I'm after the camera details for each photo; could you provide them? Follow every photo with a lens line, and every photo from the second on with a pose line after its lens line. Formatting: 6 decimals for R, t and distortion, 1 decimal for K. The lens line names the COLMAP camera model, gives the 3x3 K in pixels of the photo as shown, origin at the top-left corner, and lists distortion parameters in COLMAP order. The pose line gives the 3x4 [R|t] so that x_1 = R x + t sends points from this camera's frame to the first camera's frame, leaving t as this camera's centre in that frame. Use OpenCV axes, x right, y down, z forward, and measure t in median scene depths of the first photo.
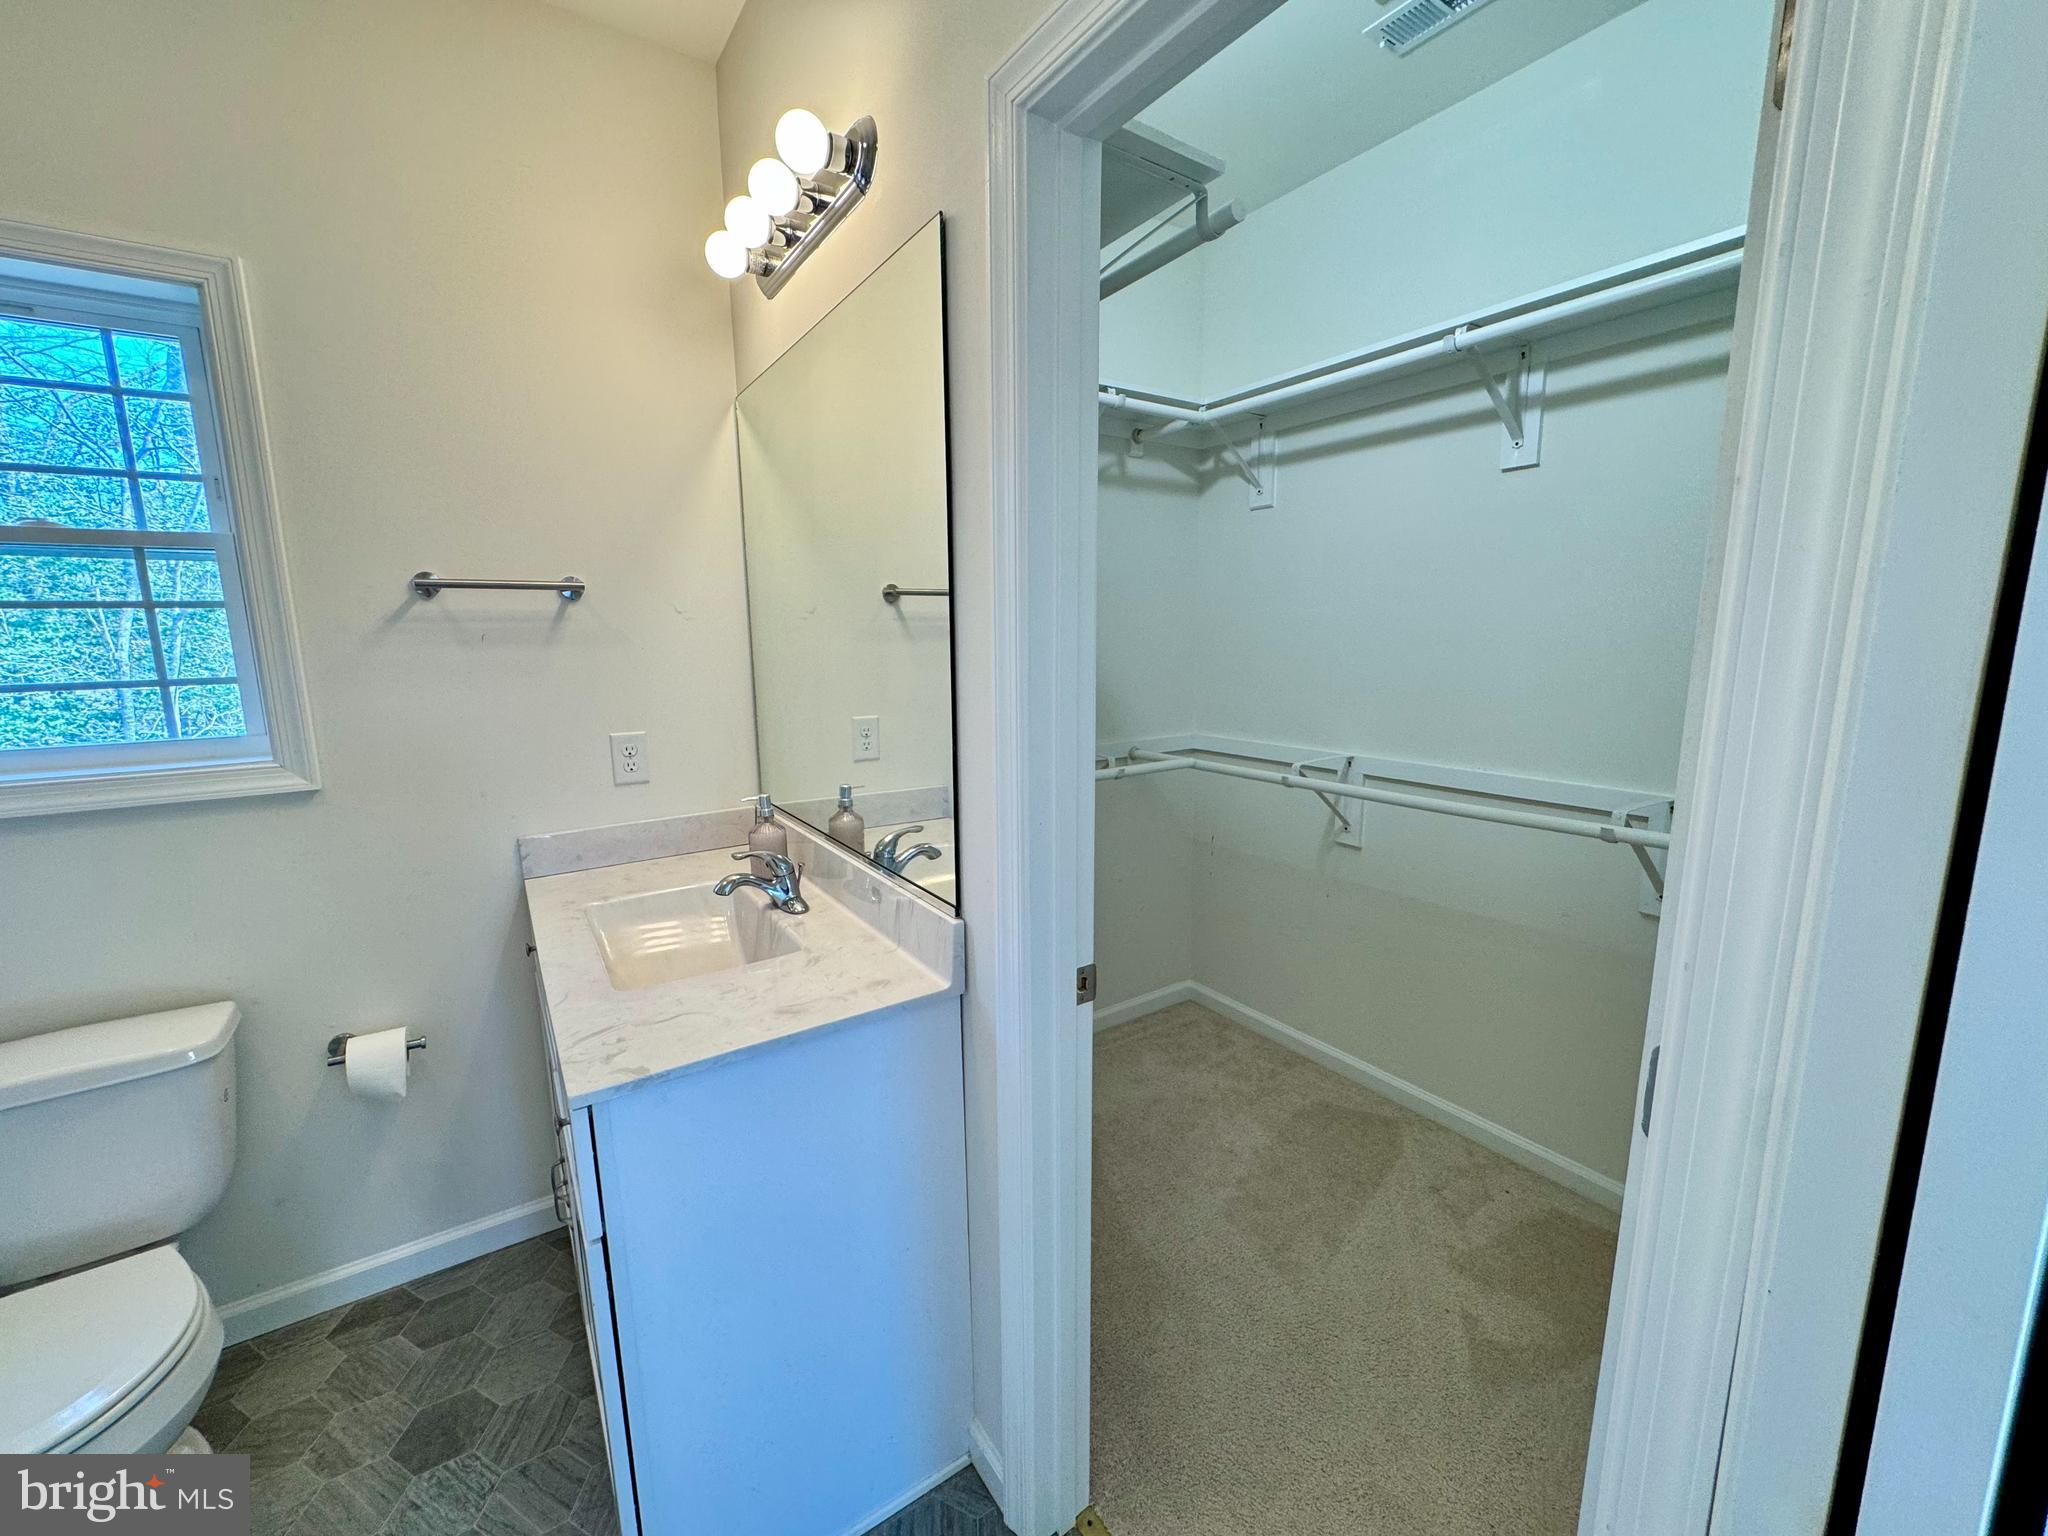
lens RADIAL K [[817.8, 0, 1032.1], [0, 817.8, 754.8], [0, 0, 1]] dist [-0.000905, 0.000227]
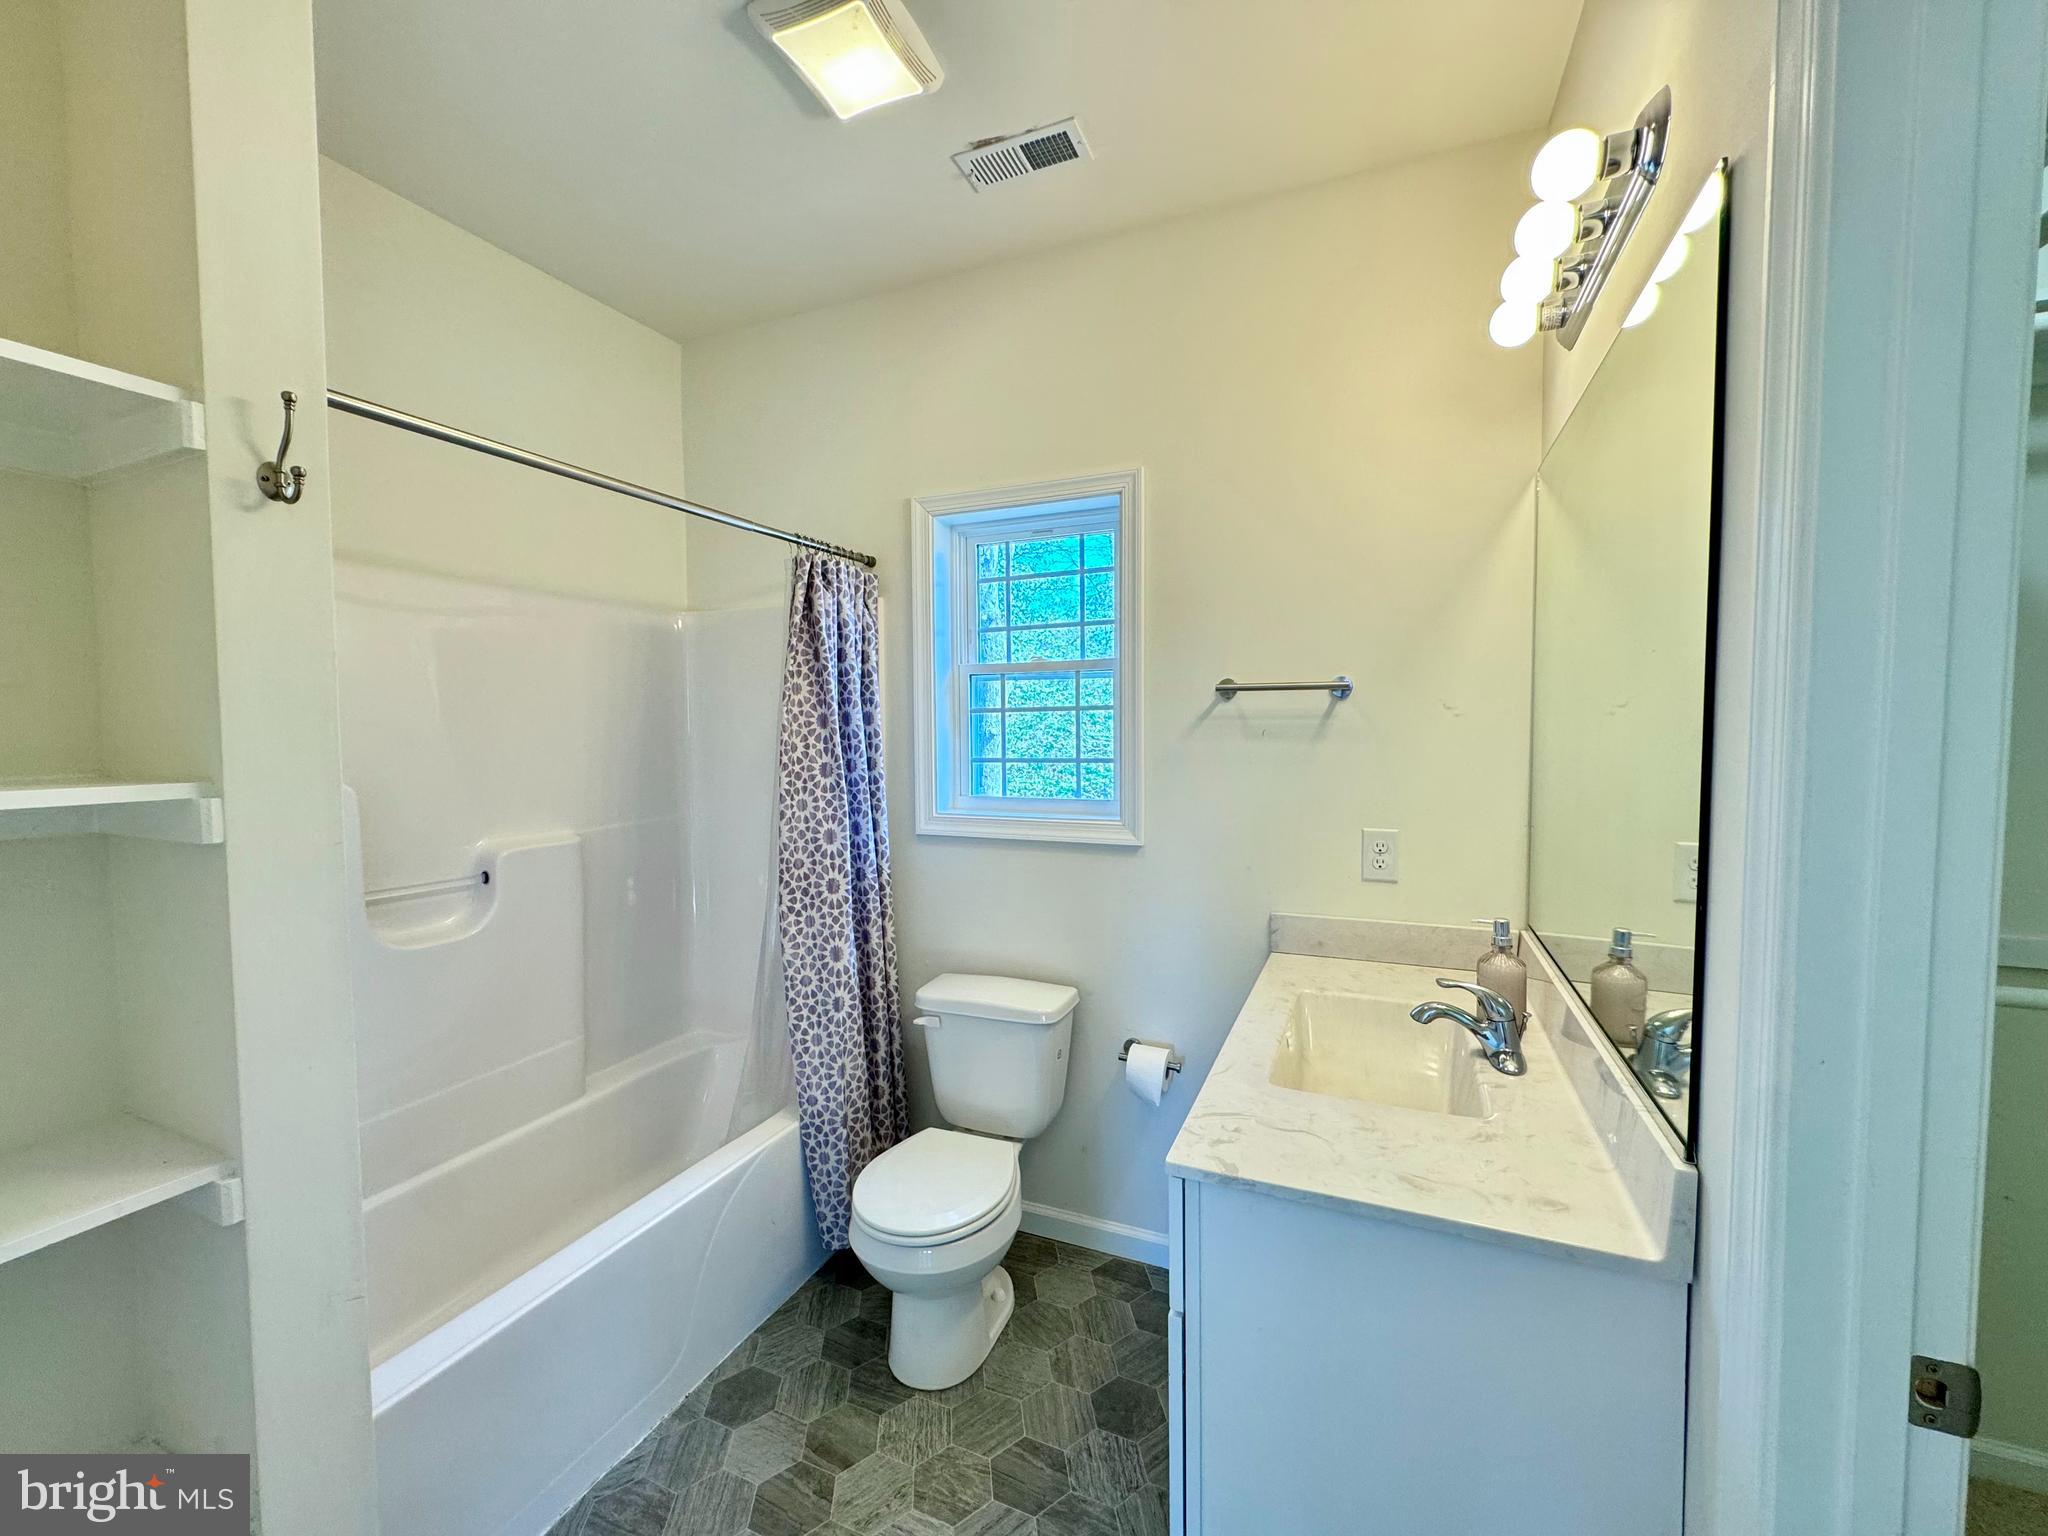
lens RADIAL K [[817.8, 0, 1017.6], [0, 817.8, 757.2], [0, 0, 1]] dist [-0.000905, 0.000227]
pose [[0.534278, 0.038303, -0.844440, 0.131586], [-0.128198, 0.991089, -0.036156, -0.026583], [0.835531, 0.127573, 0.534428, 0.116832]]
